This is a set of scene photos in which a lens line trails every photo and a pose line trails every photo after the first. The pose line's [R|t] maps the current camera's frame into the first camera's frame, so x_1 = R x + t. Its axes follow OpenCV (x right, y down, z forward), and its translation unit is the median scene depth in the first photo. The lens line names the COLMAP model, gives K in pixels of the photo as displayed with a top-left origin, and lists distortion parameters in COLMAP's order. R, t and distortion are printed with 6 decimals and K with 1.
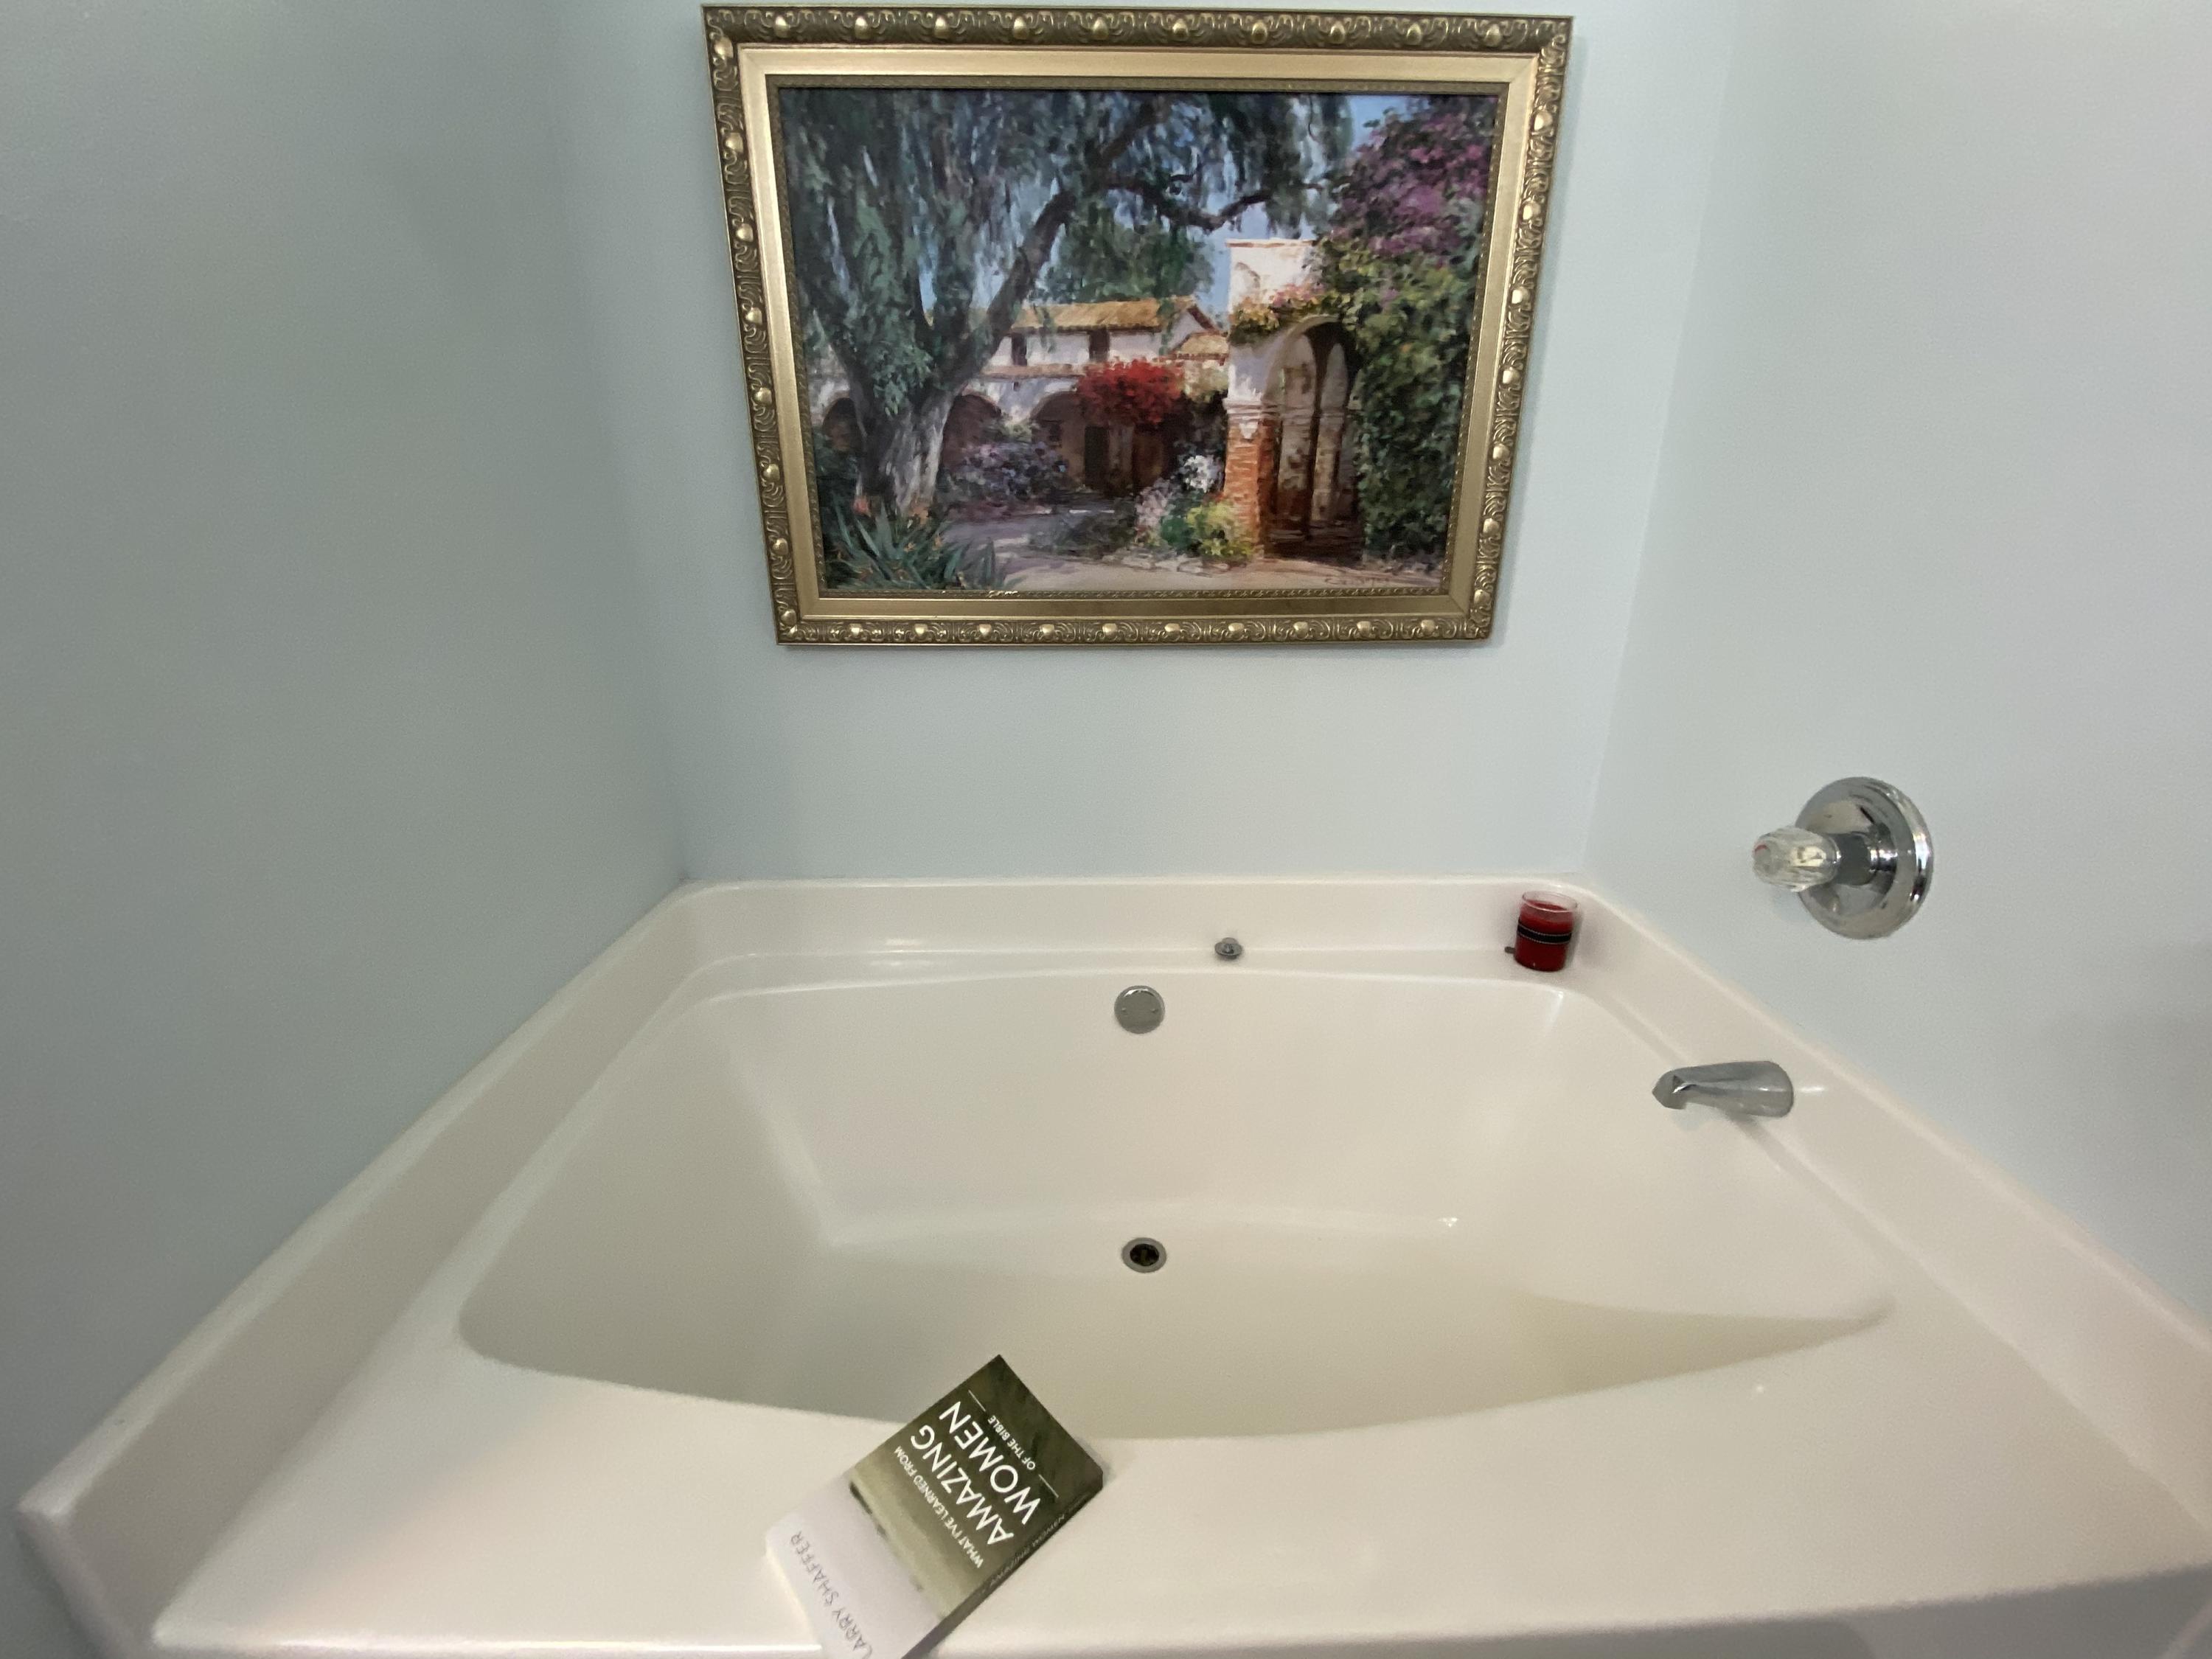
lens RADIAL K [[880.3, 0, 1100.8], [0, 880.3, 836.2], [0, 0, 1]] dist [-0.027126, -0.002780]
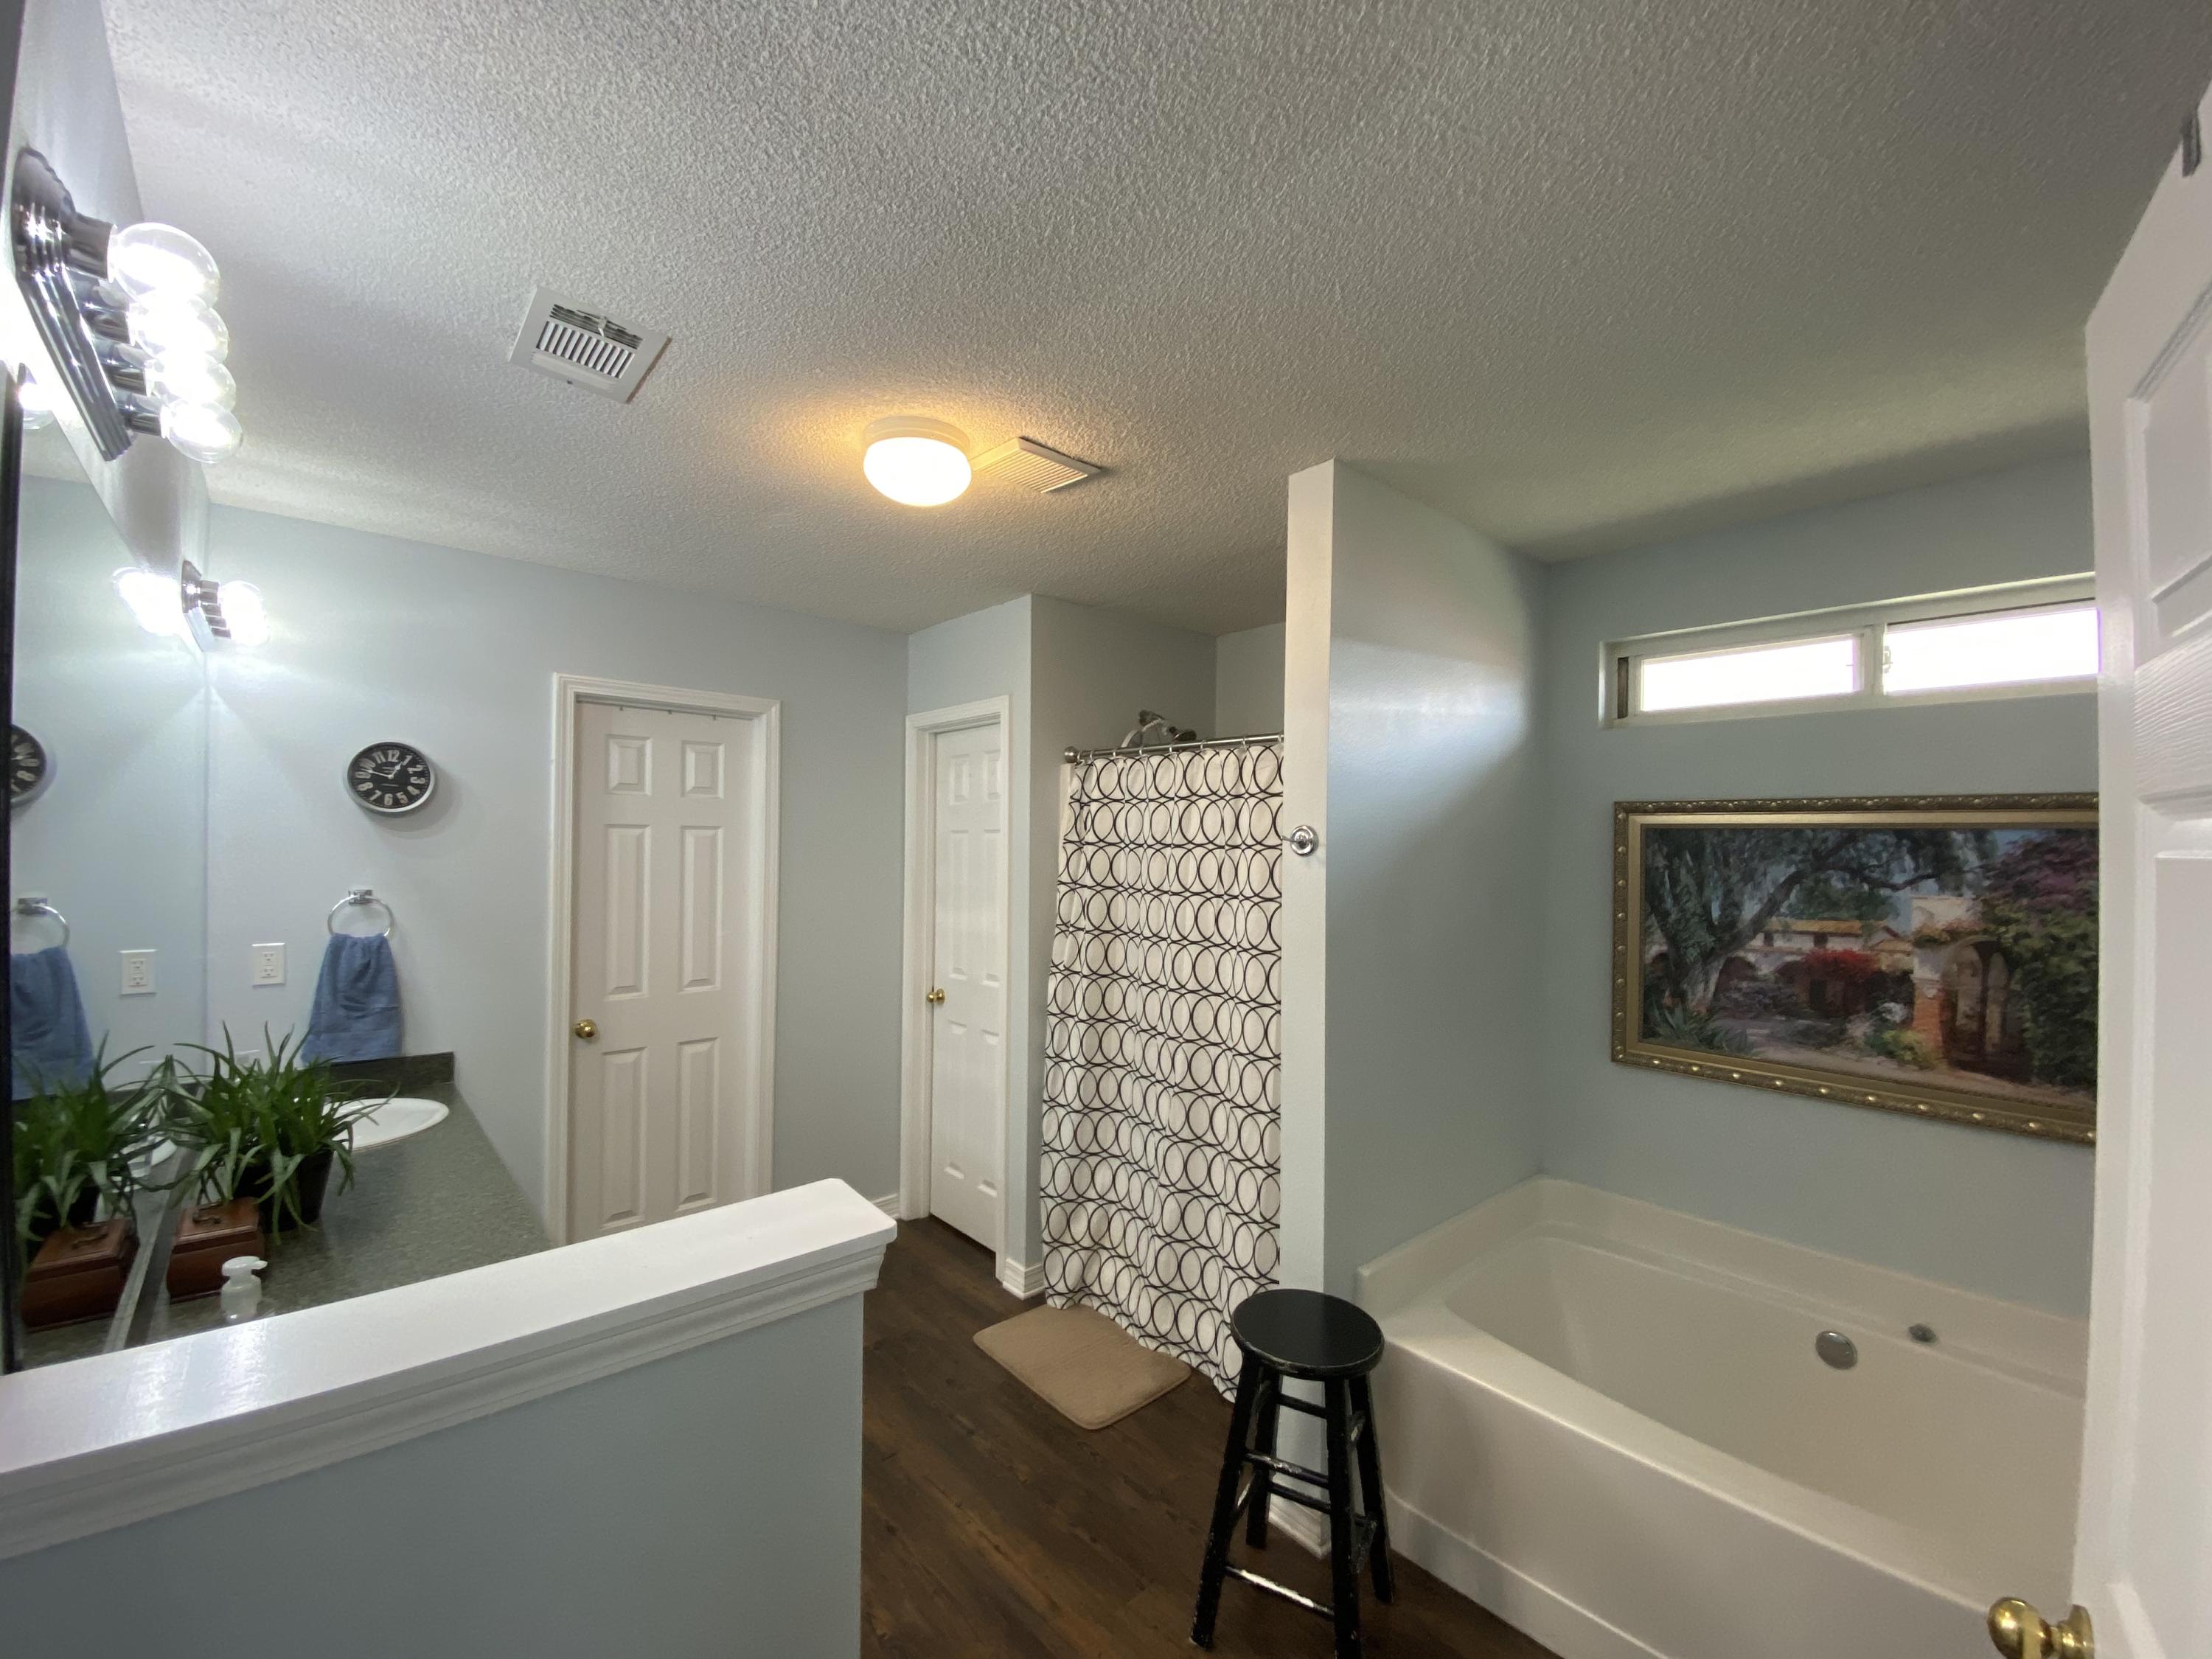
lens RADIAL K [[880.3, 0, 1065.9], [0, 880.3, 832.9], [0, 0, 1]] dist [-0.027126, -0.002780]
pose [[0.620974, 0.013741, -0.783710, 0.435385], [-0.278704, 0.938378, -0.204379, 0.048558], [0.732608, 0.345337, 0.586538, -1.347536]]
